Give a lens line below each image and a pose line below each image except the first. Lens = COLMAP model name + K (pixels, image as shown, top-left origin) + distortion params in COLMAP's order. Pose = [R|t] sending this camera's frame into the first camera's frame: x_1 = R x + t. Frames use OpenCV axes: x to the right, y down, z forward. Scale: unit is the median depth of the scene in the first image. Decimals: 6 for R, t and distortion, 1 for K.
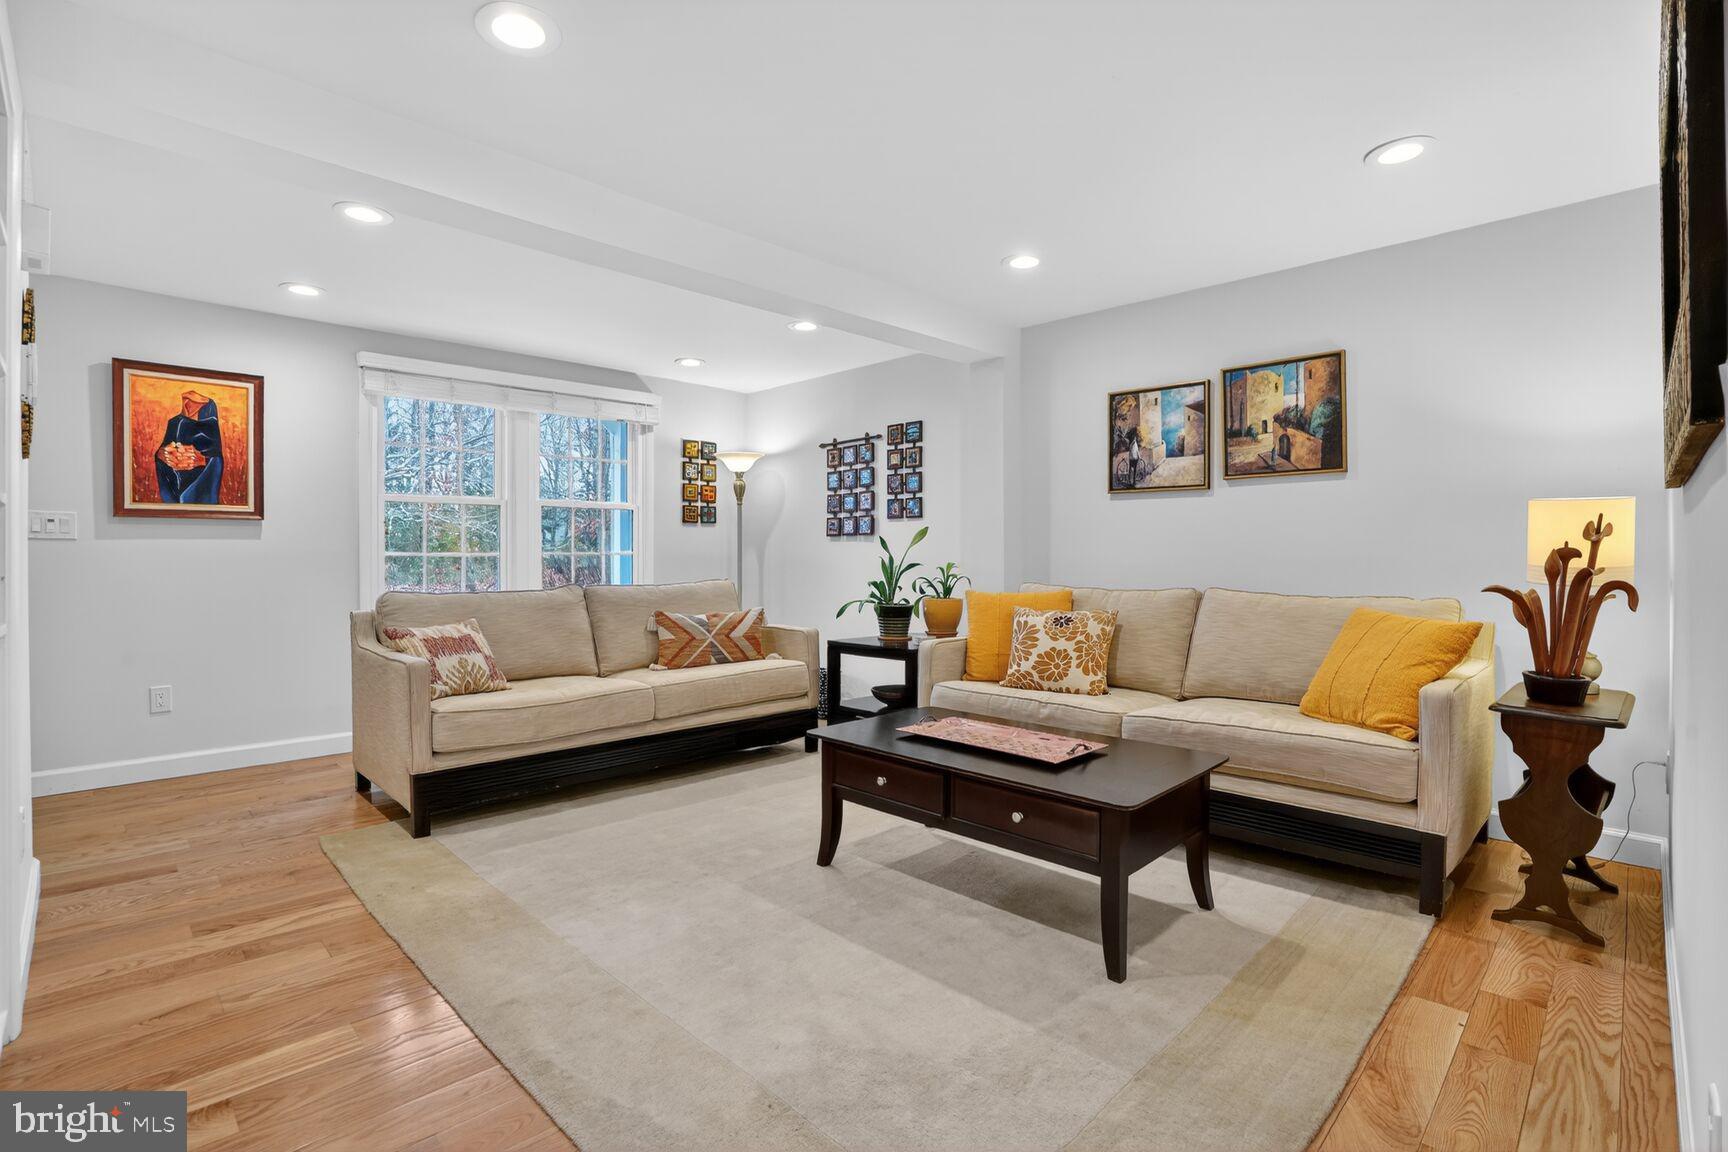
lens RADIAL K [[808.2, 0, 873.3], [0, 808.2, 569.6], [0, 0, 1]] dist [-0.043789, 0.010861]
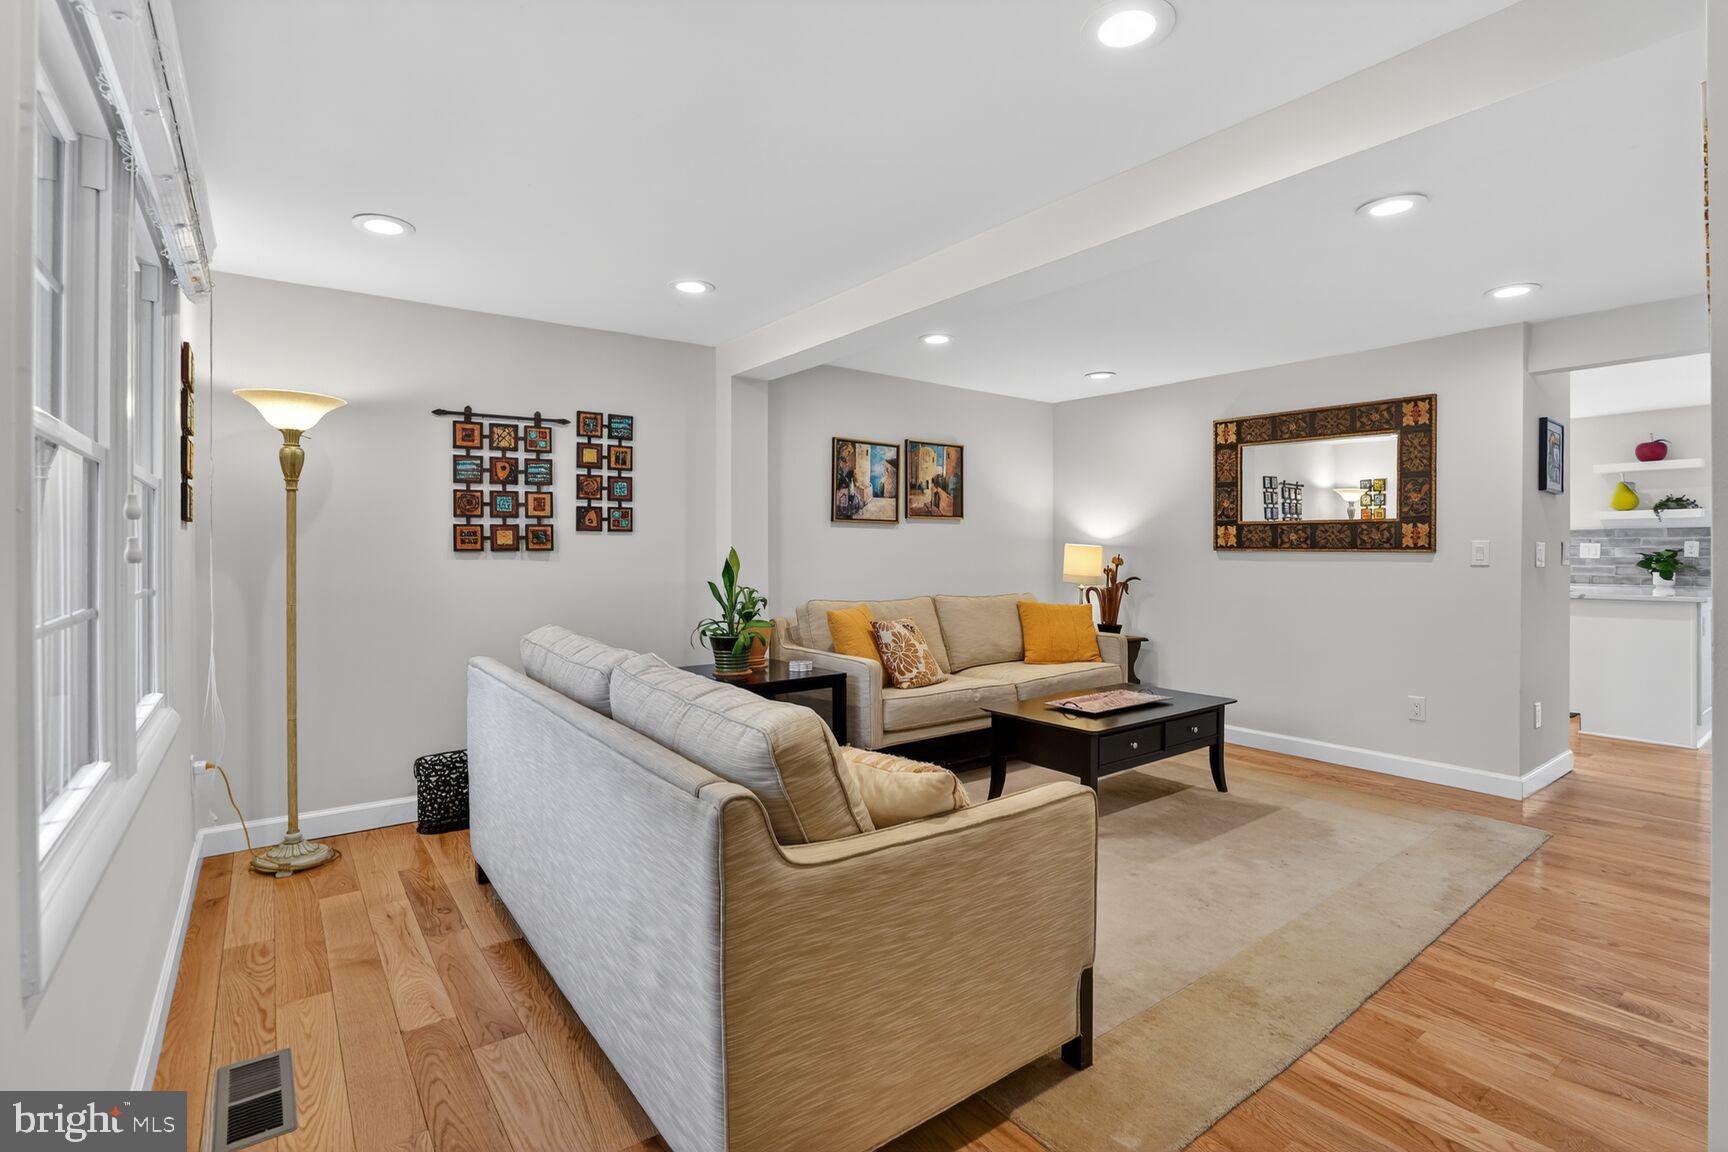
lens RADIAL K [[808.2, 0, 852.5], [0, 808.2, 559.5], [0, 0, 1]] dist [-0.043789, 0.010861]
pose [[0.154968, -0.014137, 0.987818, -0.934902], [0.015089, 0.999815, 0.011941, -0.054508], [-0.987804, 0.013055, 0.155152, 0.829908]]
